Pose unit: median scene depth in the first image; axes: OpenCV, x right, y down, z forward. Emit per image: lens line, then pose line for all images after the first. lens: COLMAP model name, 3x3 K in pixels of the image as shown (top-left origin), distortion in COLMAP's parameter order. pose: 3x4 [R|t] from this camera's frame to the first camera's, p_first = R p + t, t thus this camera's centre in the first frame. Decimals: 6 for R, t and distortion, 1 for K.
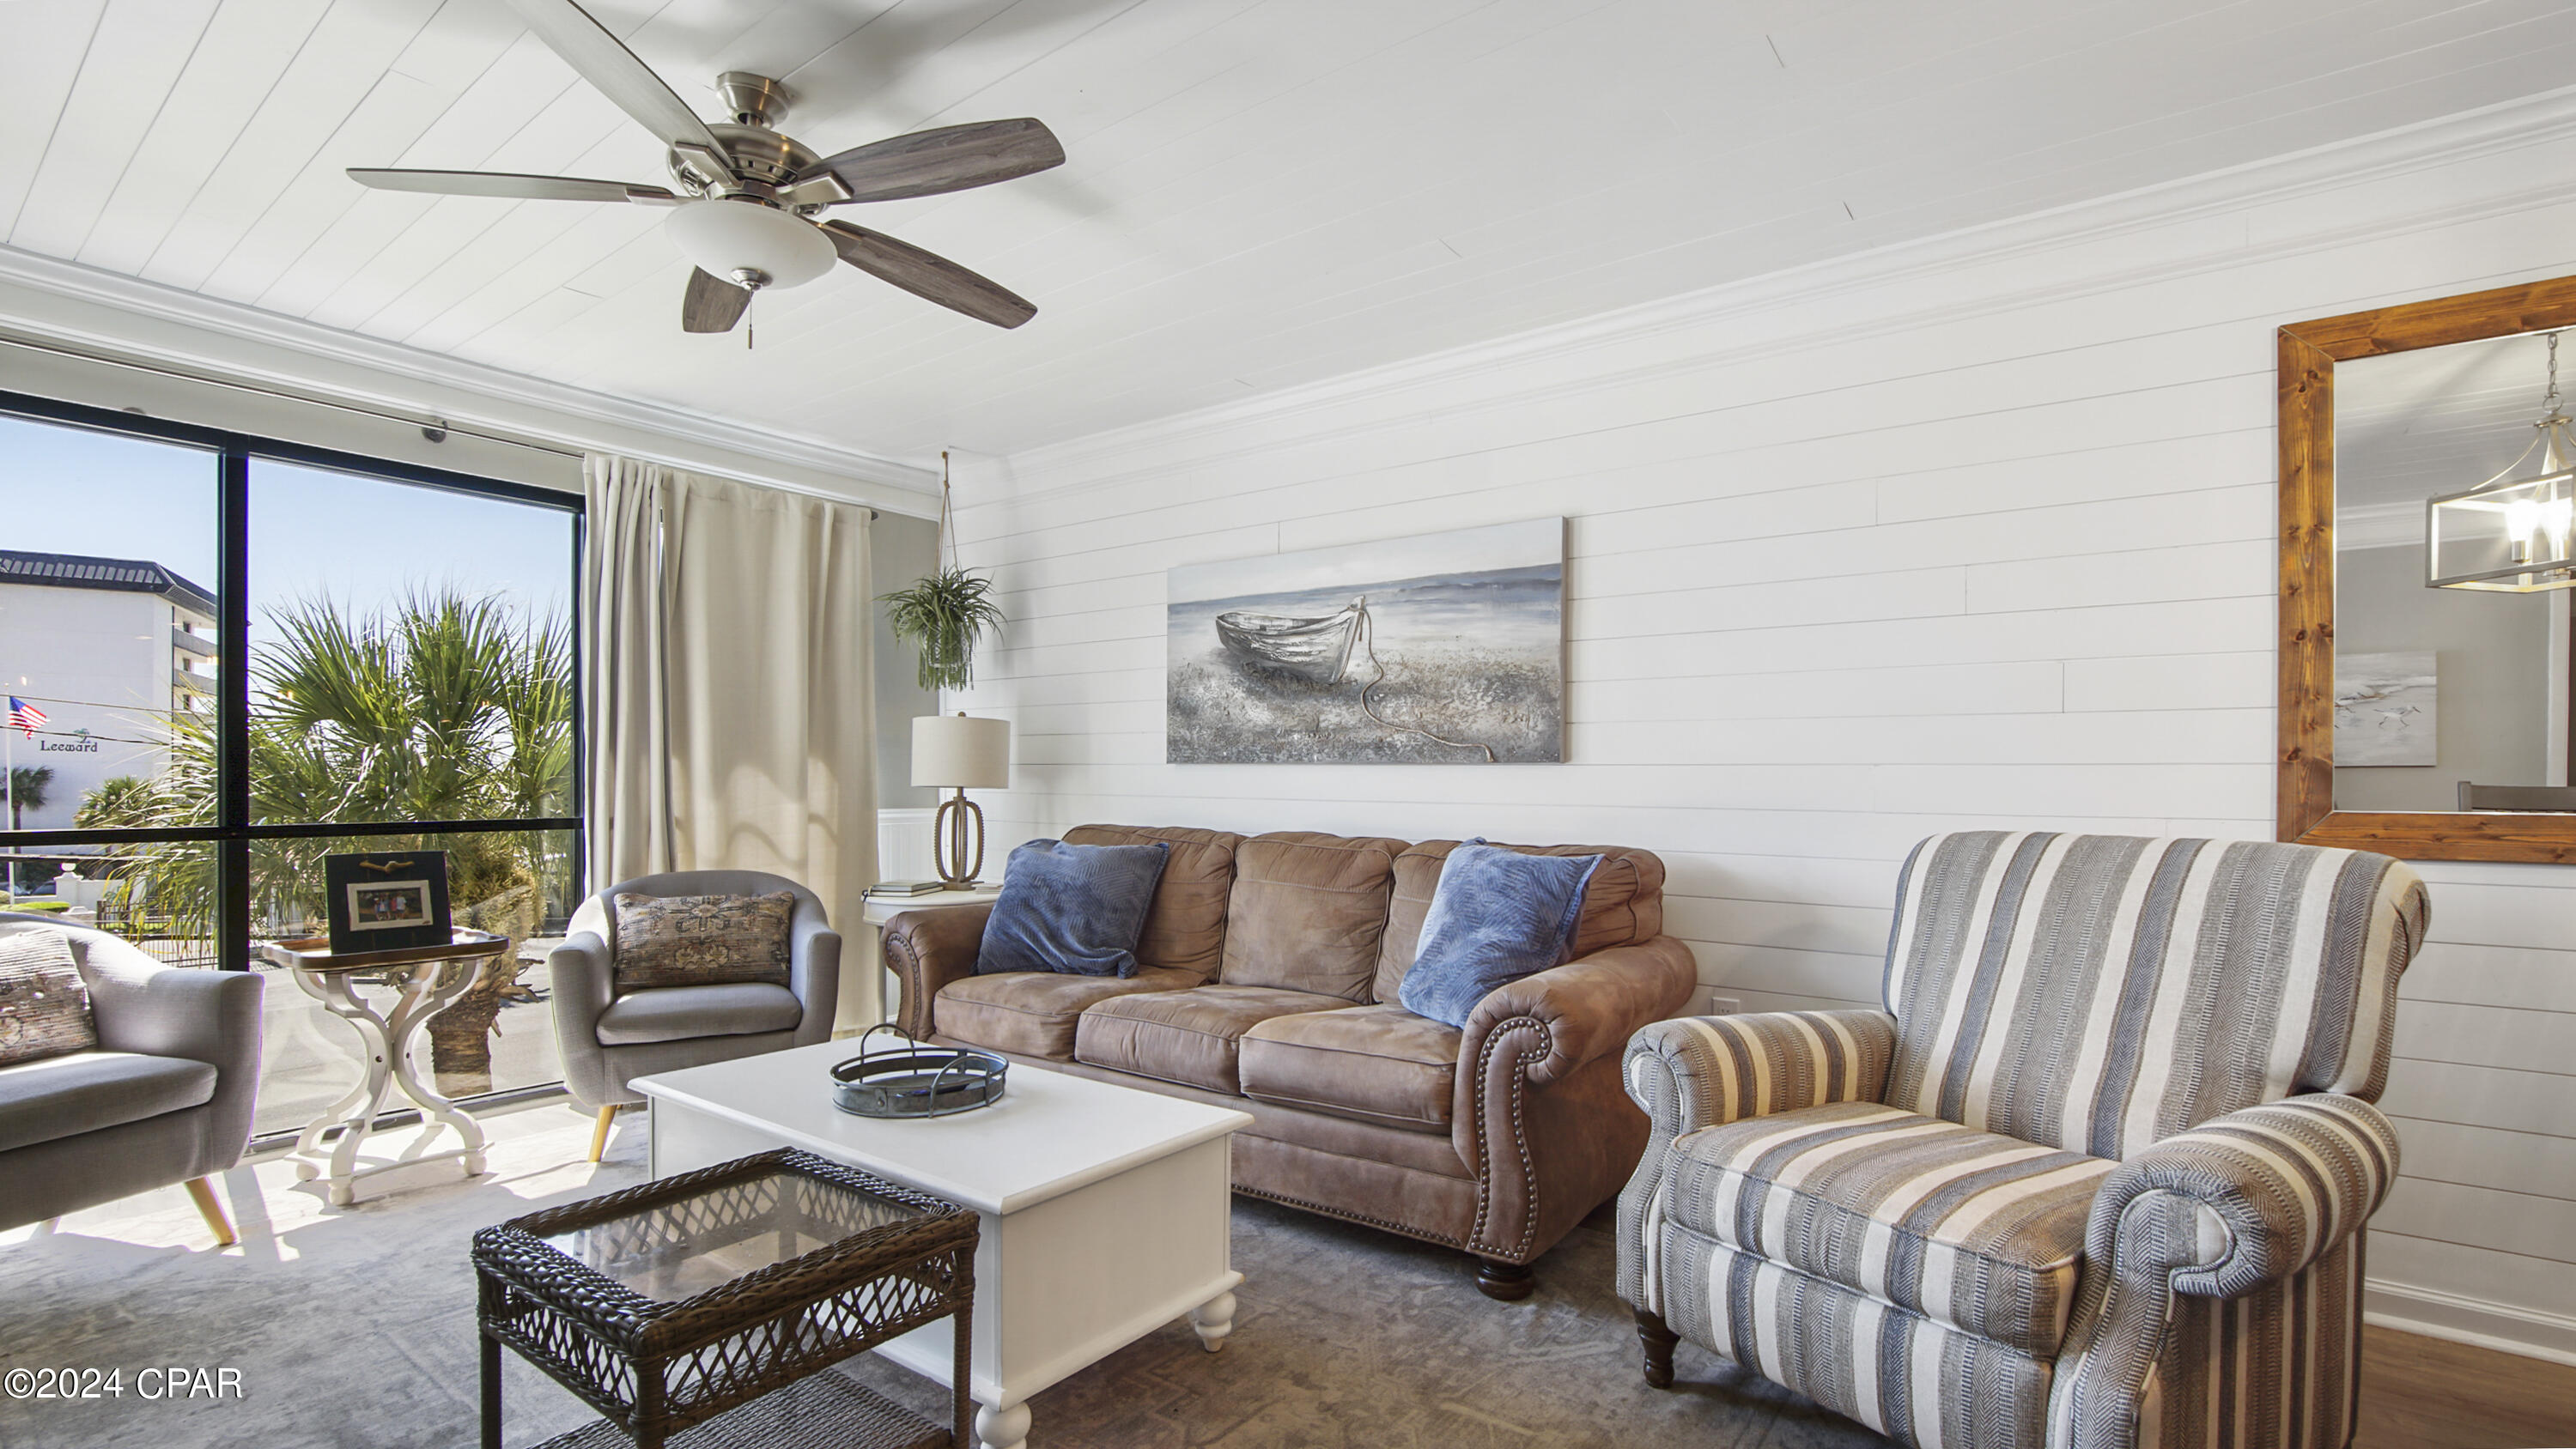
lens RADIAL K [[1181.7, 0, 1274.4], [0, 1181.7, 779.2], [0, 0, 1]] dist [-0.030883, 0.001672]
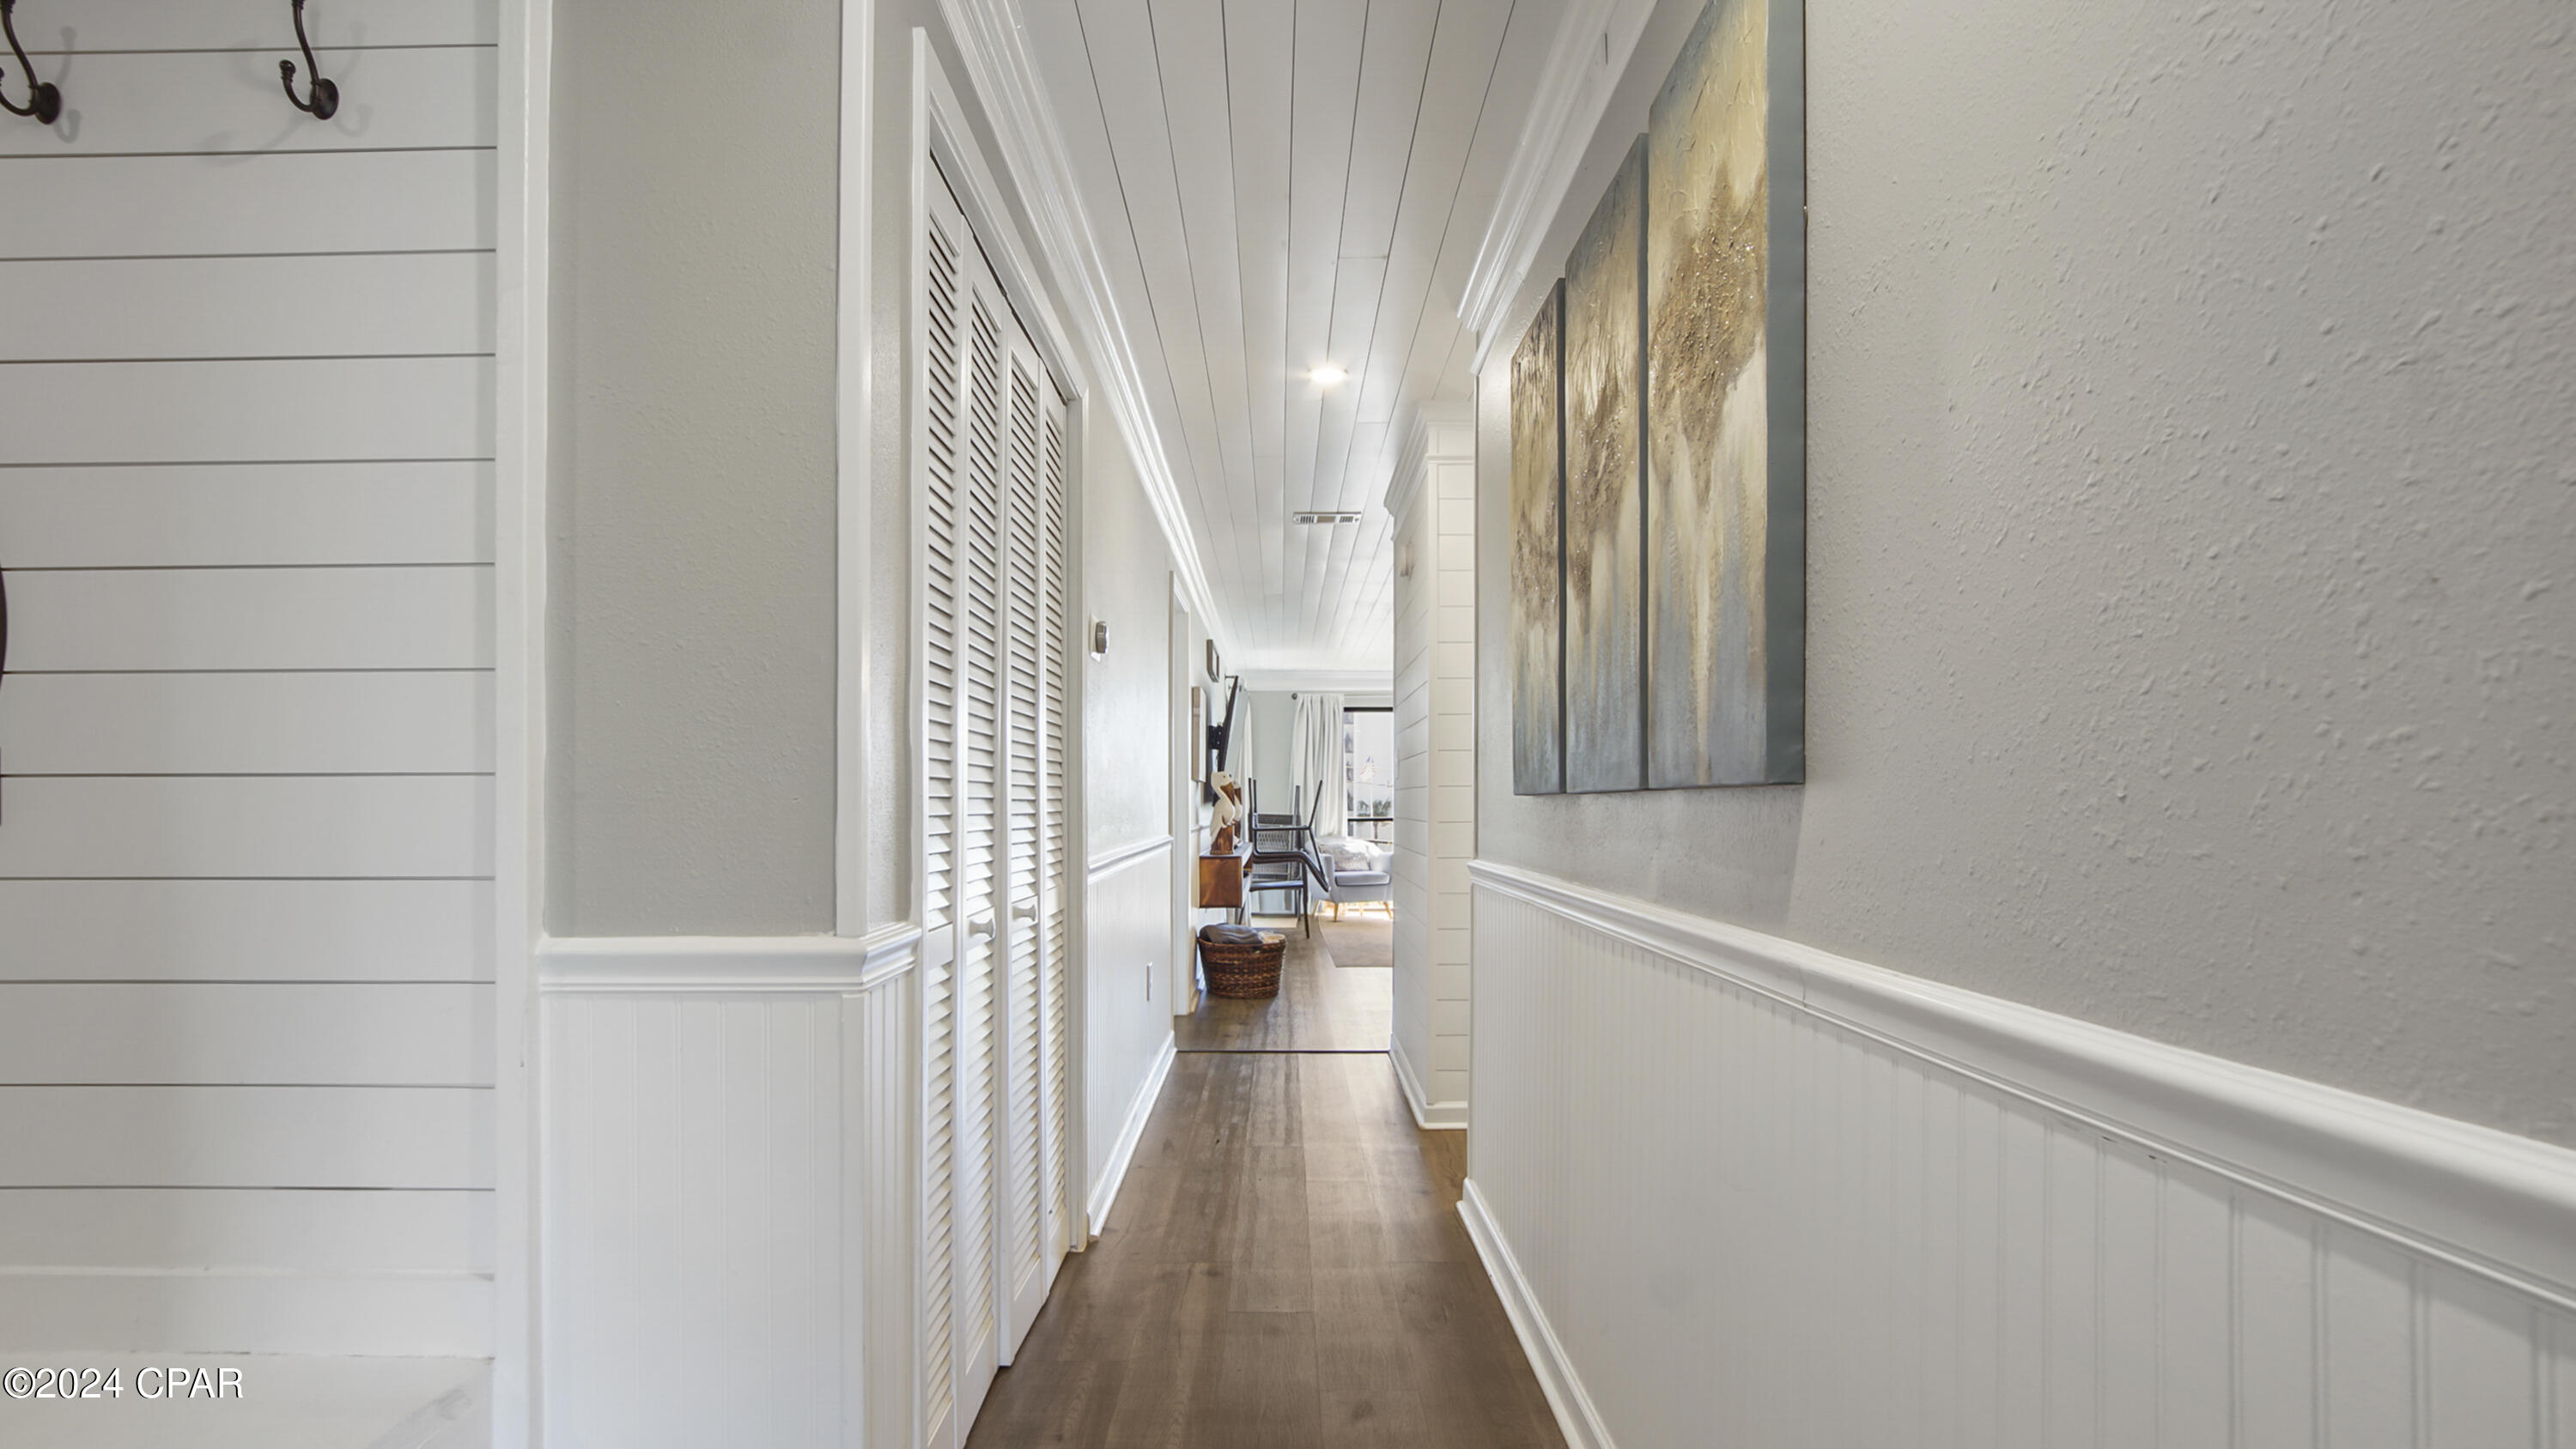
lens RADIAL K [[1206.4, 0, 1267.8], [0, 1206.4, 785.2], [0, 0, 1]] dist [-0.027321, -0.000058]
pose [[0.602351, -0.013476, -0.798117, 1.624077], [-0.001123, 0.999842, -0.017730, 0.003445], [0.798230, 0.011576, 0.602241, -1.399385]]
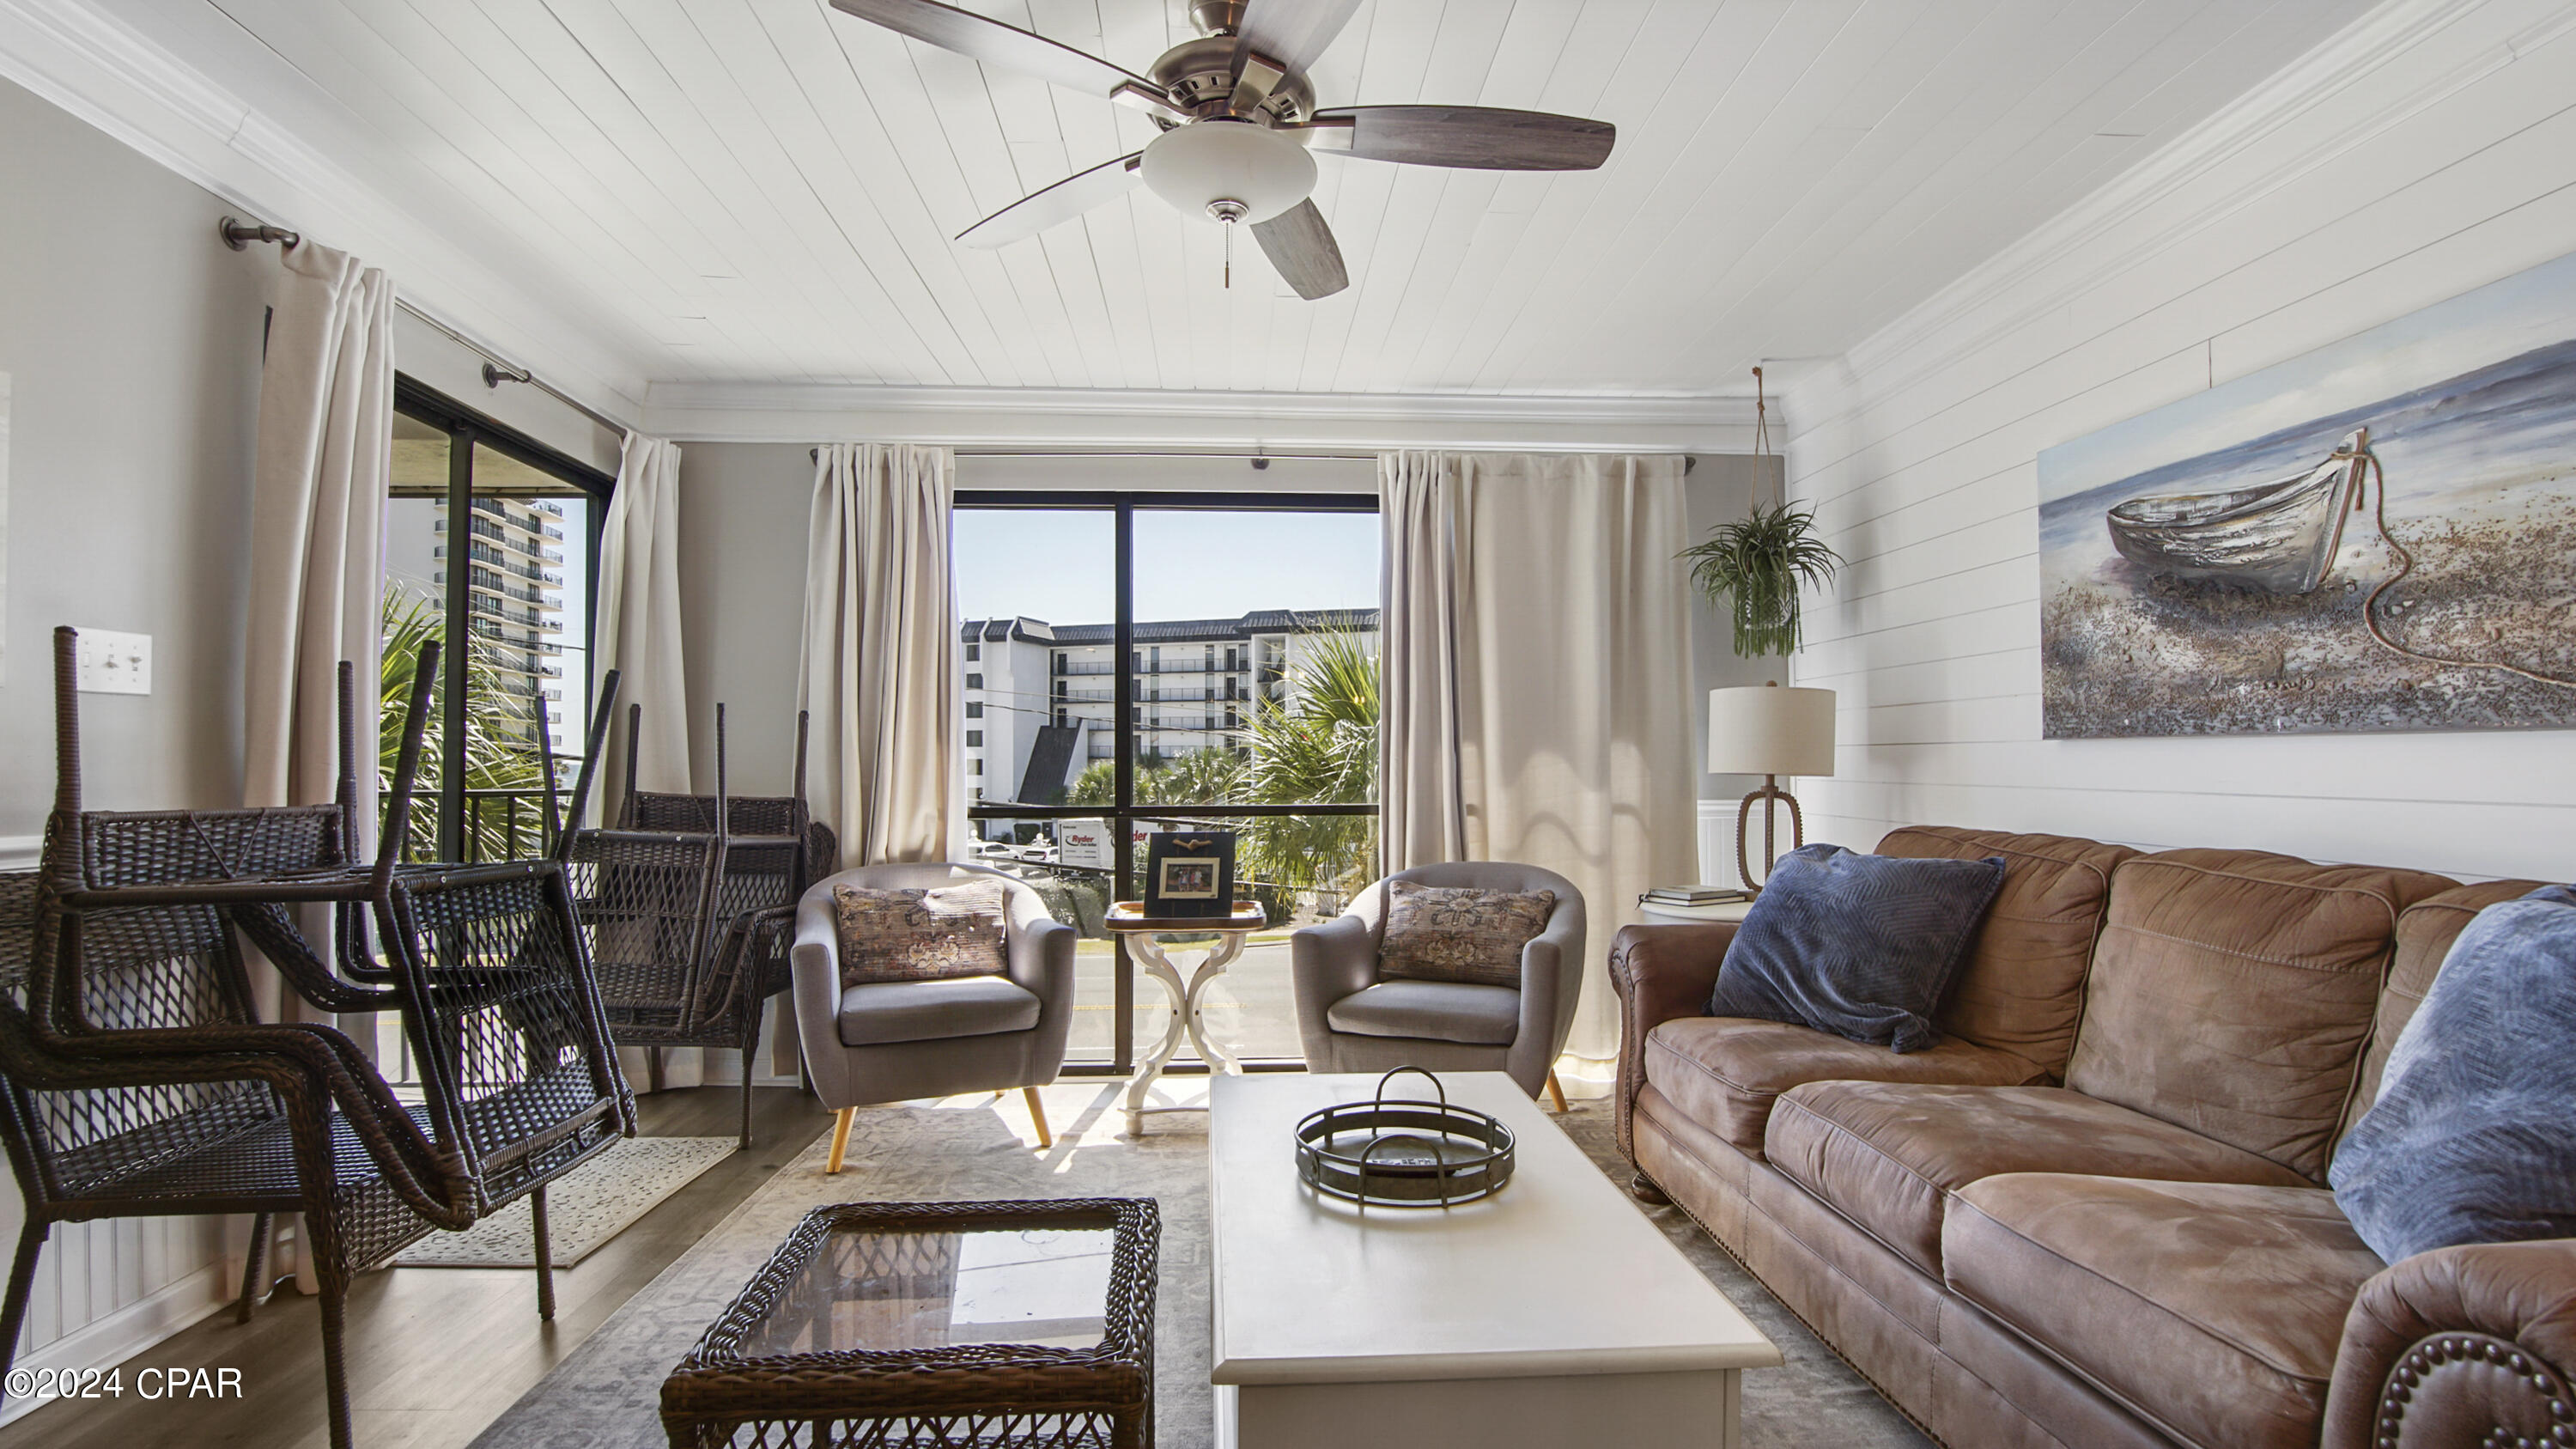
lens RADIAL K [[1177.7, 0, 1277.7], [0, 1177.7, 746.0], [0, 0, 1]] dist [-0.043076, 0.008822]
pose [[0.639909, -0.018501, -0.768228, 0.161353], [0.005372, 0.999793, -0.019603, 0.001217], [0.768432, 0.008417, 0.639876, 0.280032]]
